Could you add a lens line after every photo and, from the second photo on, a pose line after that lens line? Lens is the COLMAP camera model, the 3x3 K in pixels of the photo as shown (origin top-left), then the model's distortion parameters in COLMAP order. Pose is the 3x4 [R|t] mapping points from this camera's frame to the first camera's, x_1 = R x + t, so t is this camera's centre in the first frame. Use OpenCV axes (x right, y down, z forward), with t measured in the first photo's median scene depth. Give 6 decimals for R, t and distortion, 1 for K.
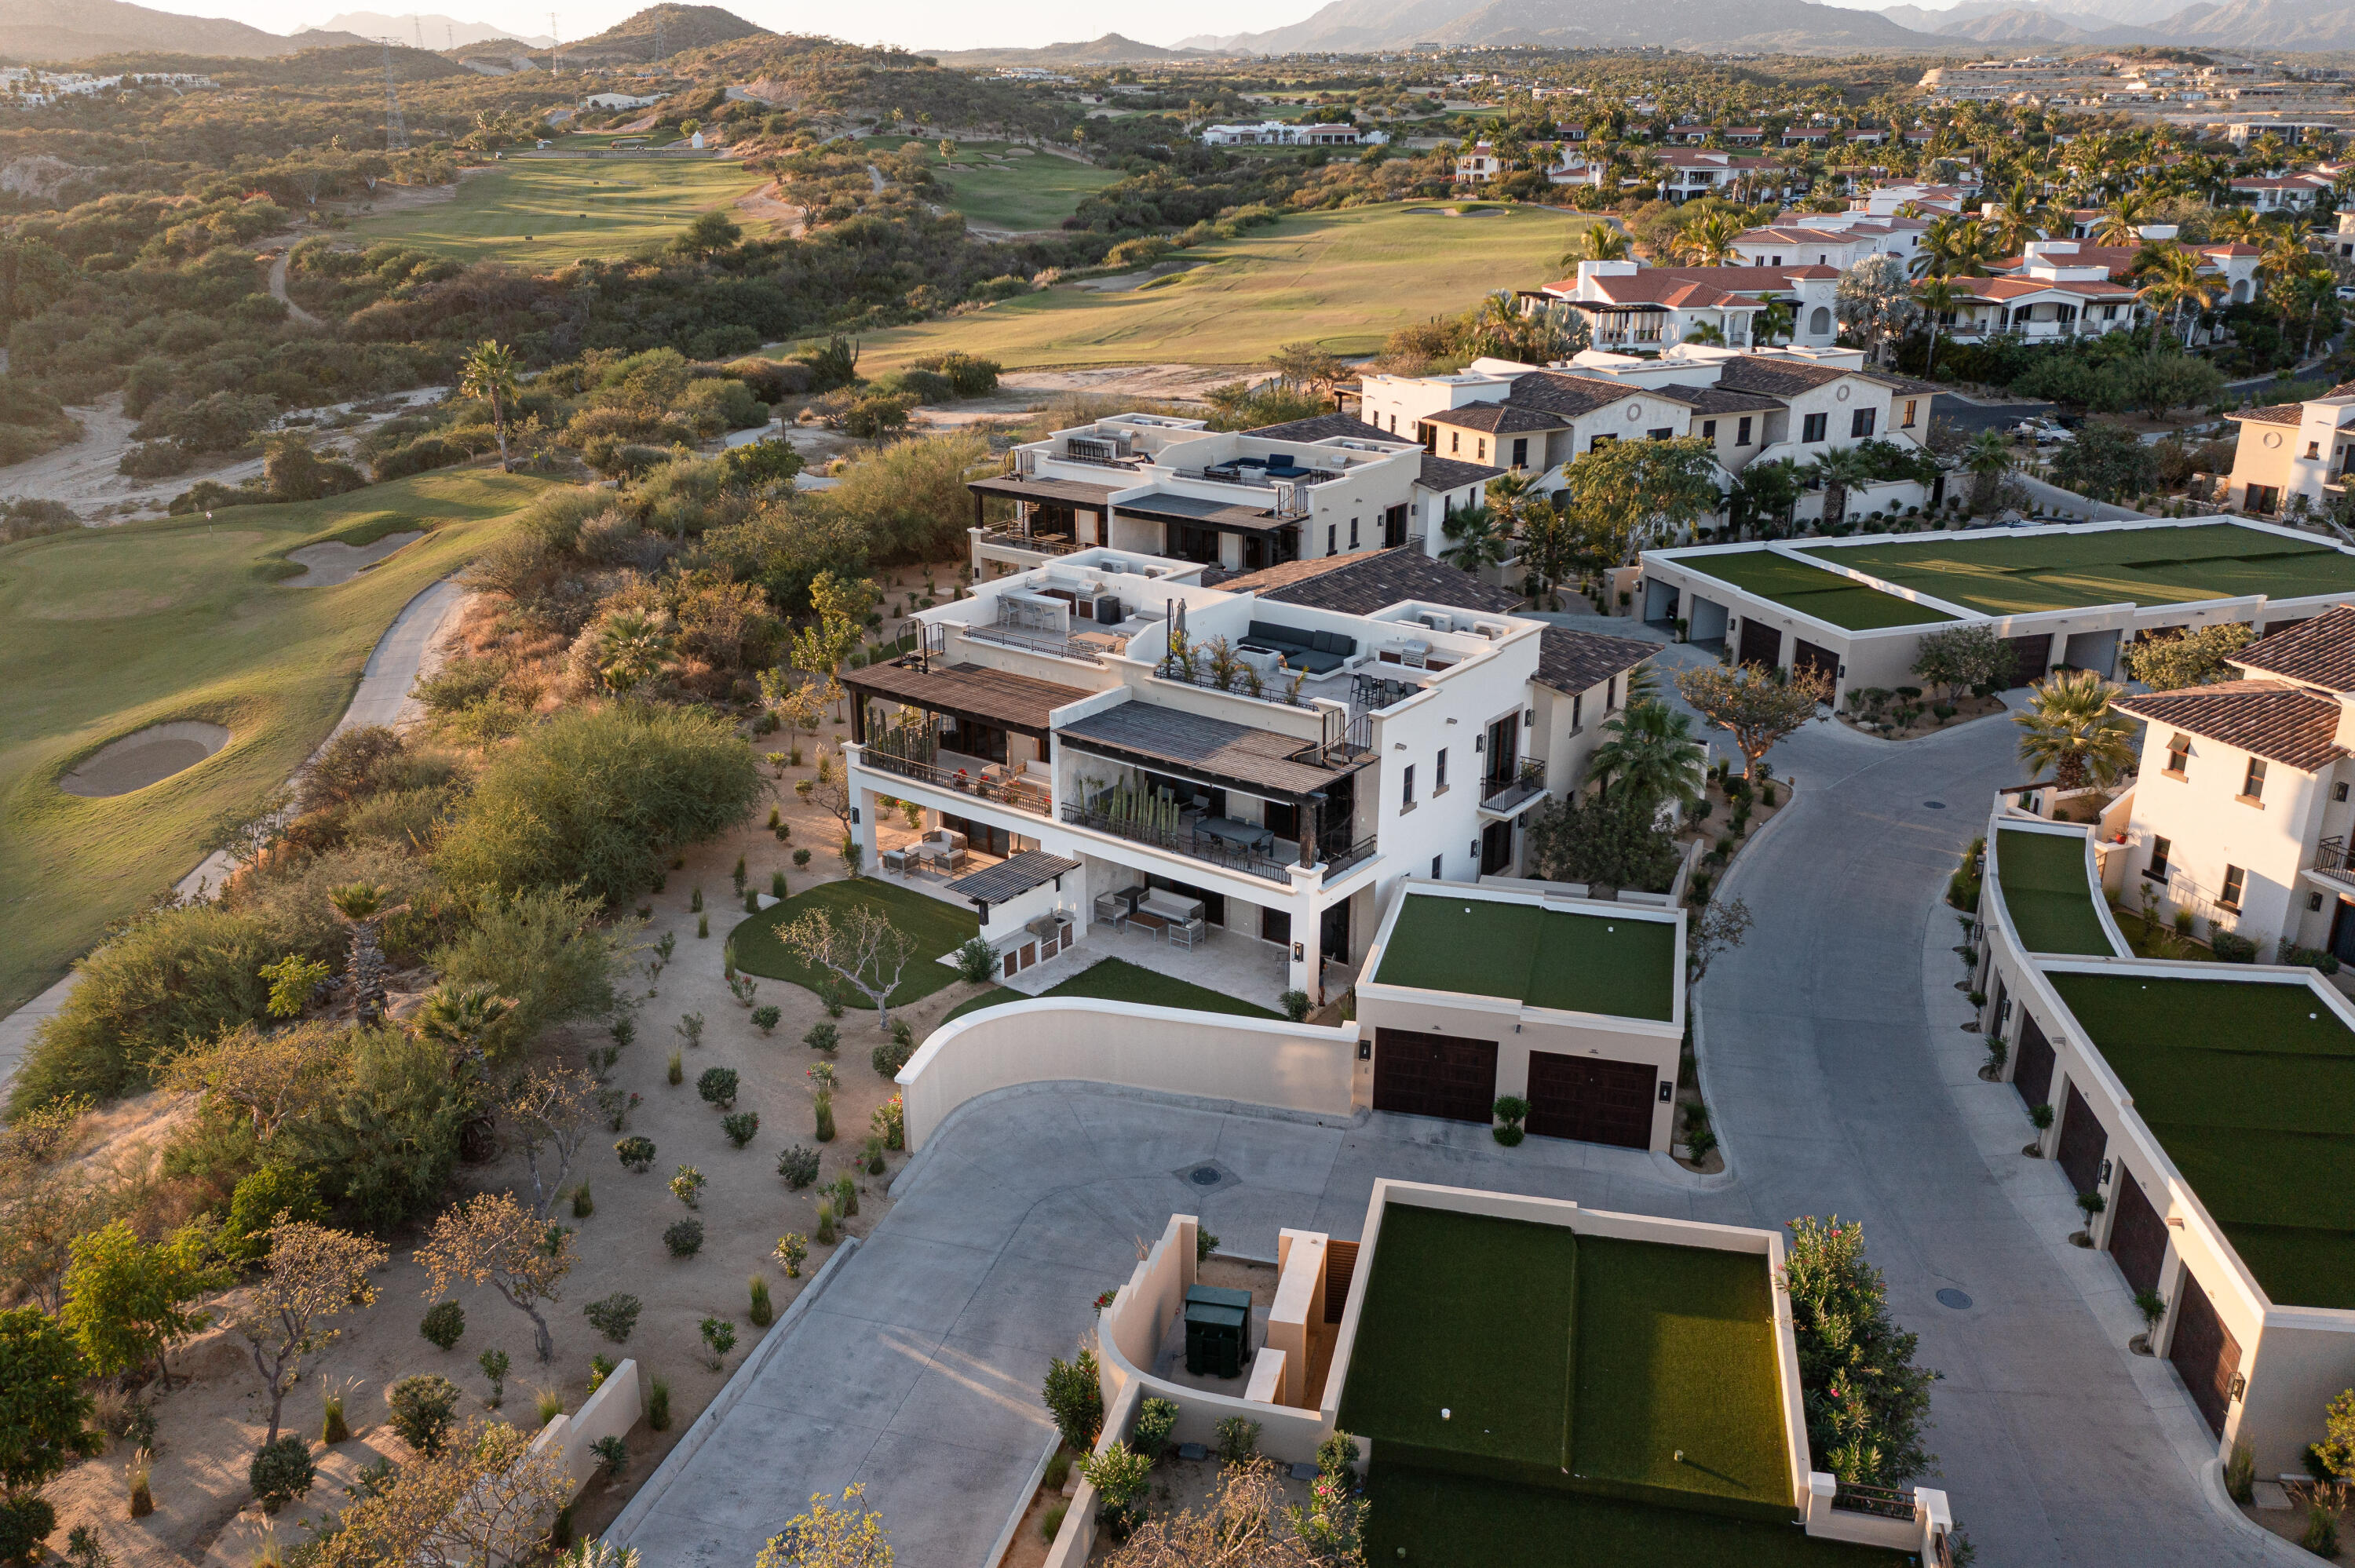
lens RADIAL K [[1871.1, 0, 1171.8], [0, 1871.1, 850.7], [0, 0, 1]] dist [0.053519, -0.060513]
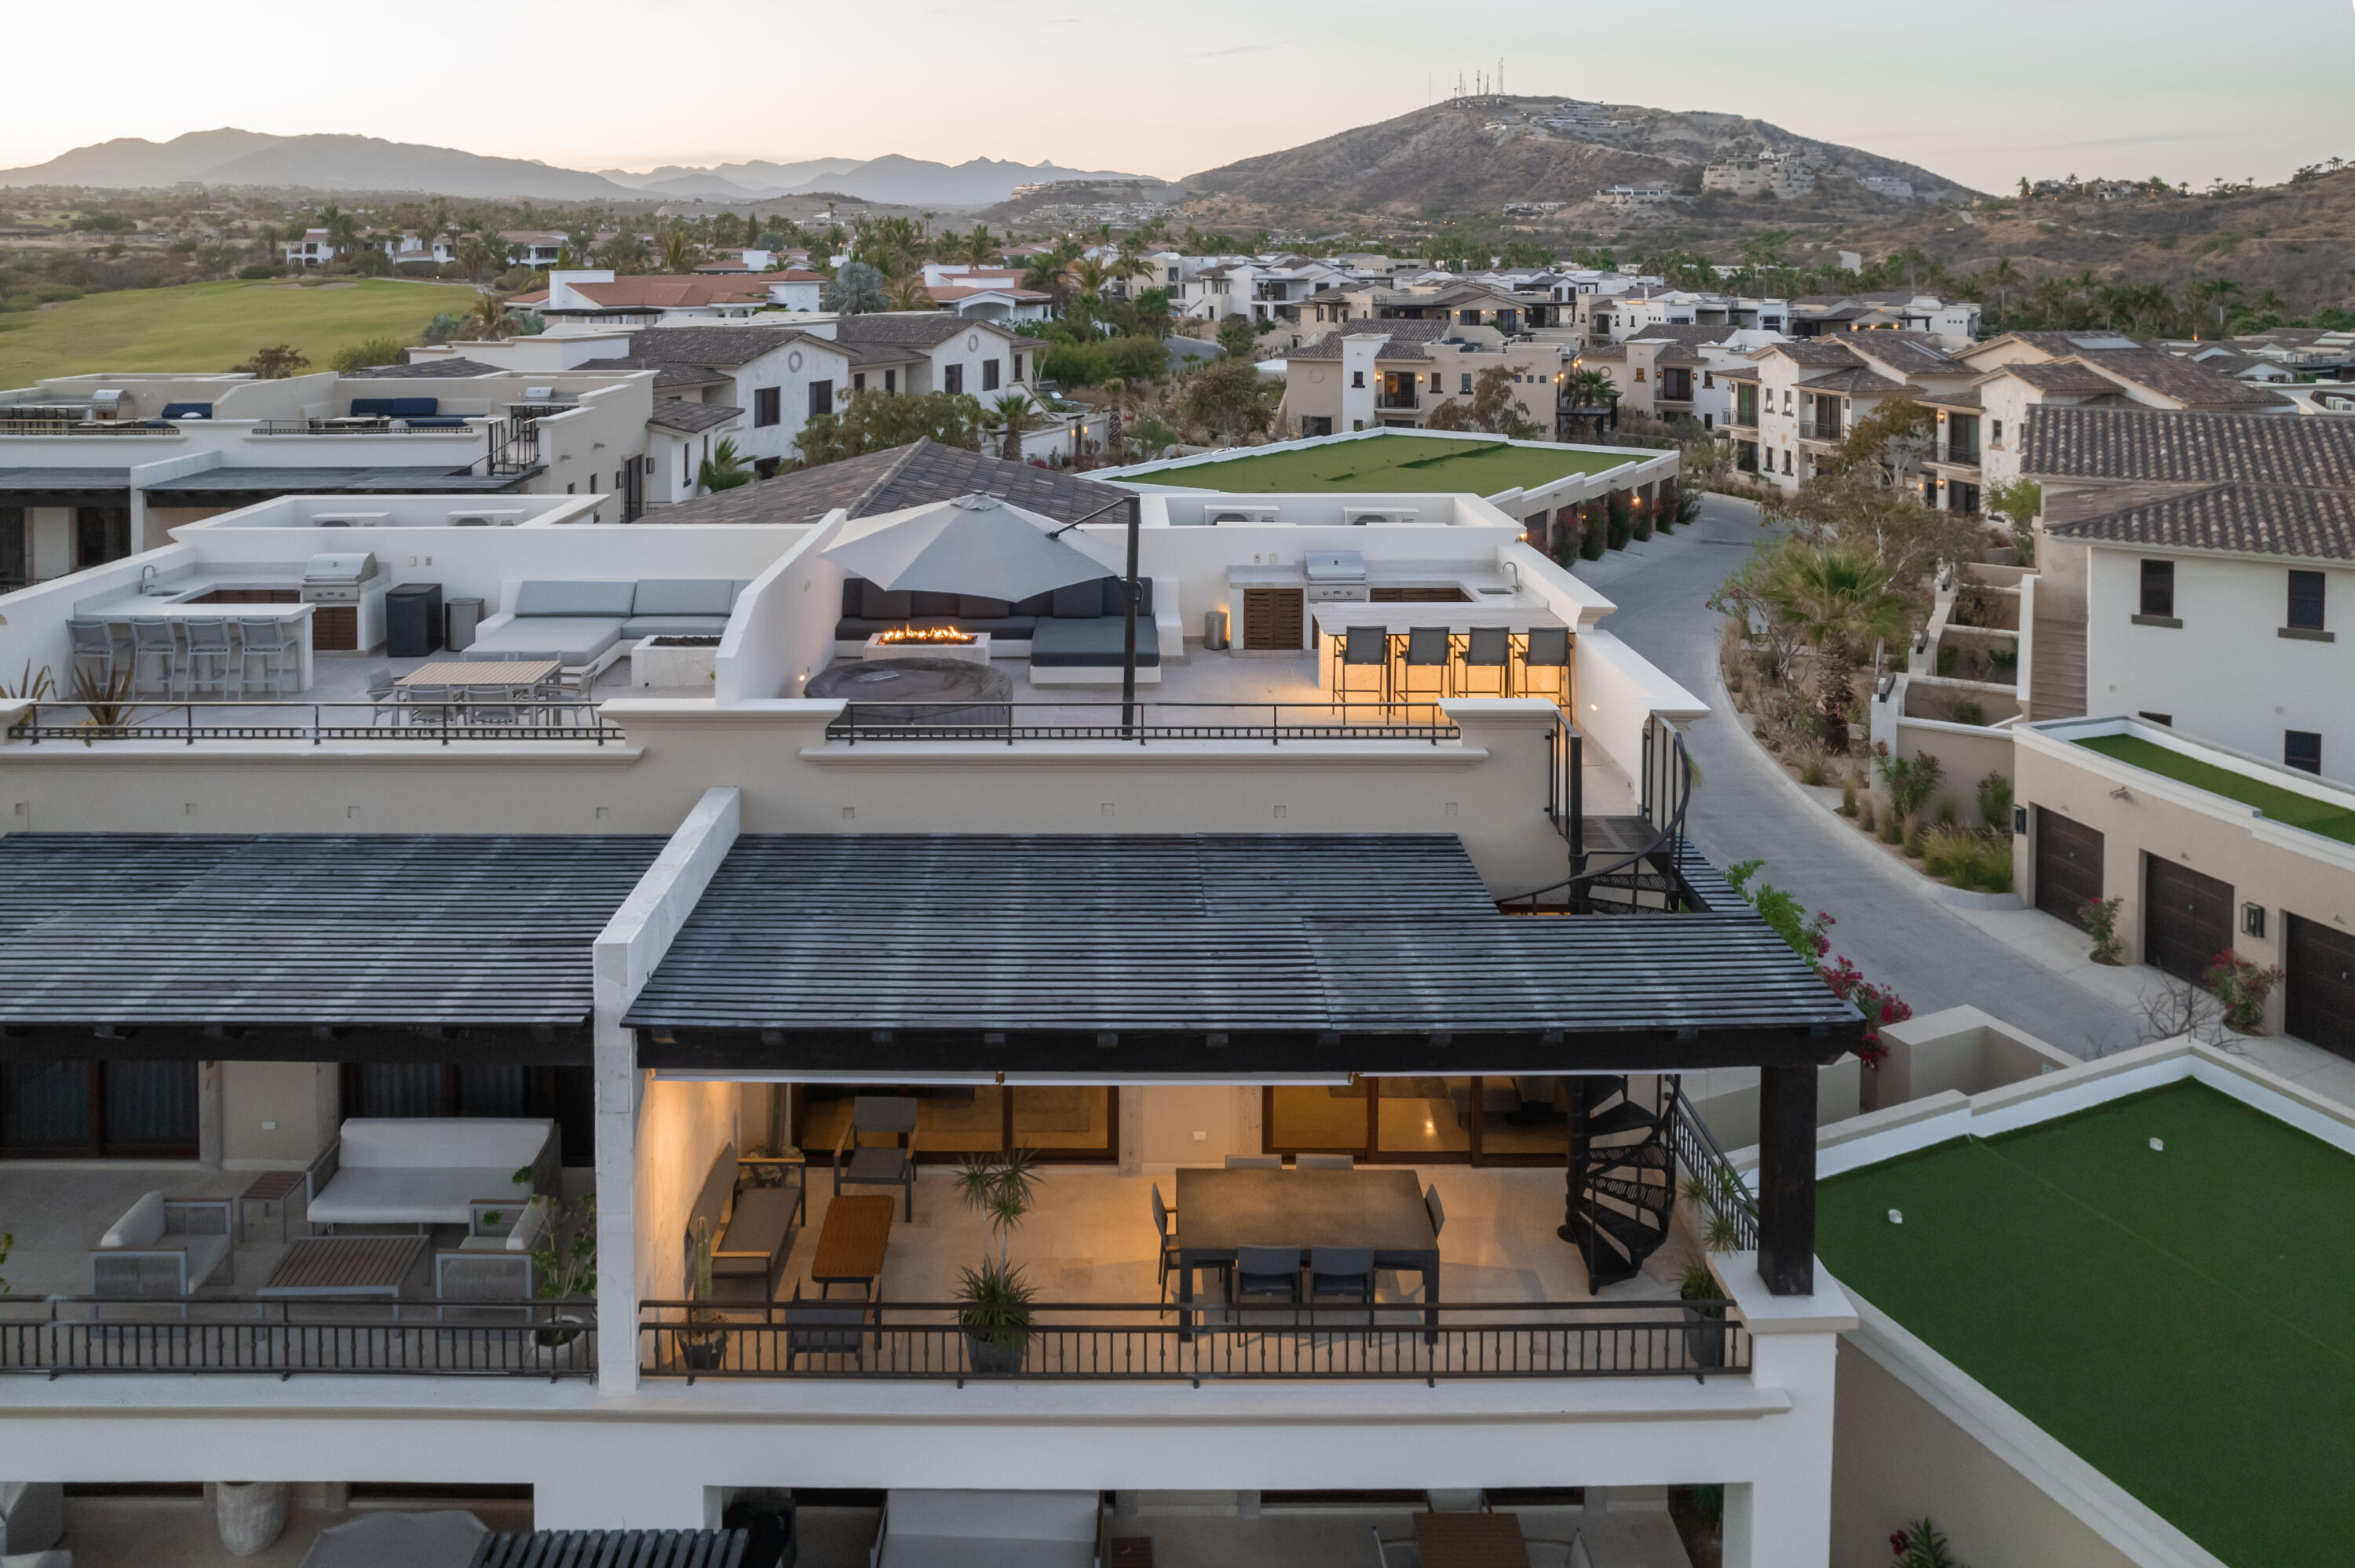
lens RADIAL K [[1592.6, 0, 1067.8], [0, 1592.6, 323.8], [0, 0, 1]] dist [-0.060301, 0.061628]
pose [[0.797774, -0.023752, 0.602488, -0.094297], [0.222302, 0.940419, -0.257282, -0.055323], [-0.560480, 0.339187, 0.755522, 0.509415]]
